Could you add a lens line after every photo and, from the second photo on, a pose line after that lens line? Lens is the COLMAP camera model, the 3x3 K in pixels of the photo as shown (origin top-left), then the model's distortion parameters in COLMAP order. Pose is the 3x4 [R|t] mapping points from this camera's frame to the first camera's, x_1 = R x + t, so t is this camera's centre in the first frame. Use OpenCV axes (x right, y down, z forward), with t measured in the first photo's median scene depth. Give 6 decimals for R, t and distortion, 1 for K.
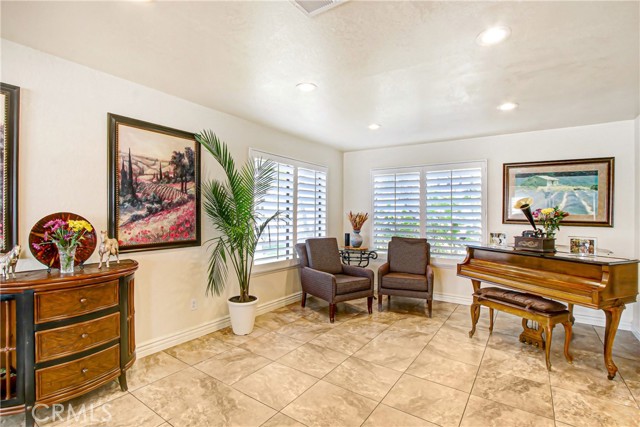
lens RADIAL K [[307.0, 0, 321.1], [0, 307.0, 213.5], [0, 0, 1]] dist [-0.020108, 0.001062]
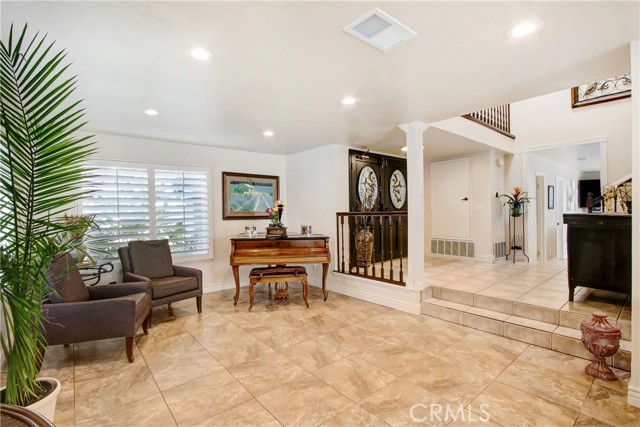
lens RADIAL K [[285.9, 0, 305.6], [0, 285.9, 210.2], [0, 0, 1]] dist [-0.027656, -0.000648]
pose [[0.300739, -0.012381, 0.953626, -0.624387], [0.022392, 0.999732, 0.005918, -0.008543], [-0.953444, 0.019573, 0.300935, 0.501402]]
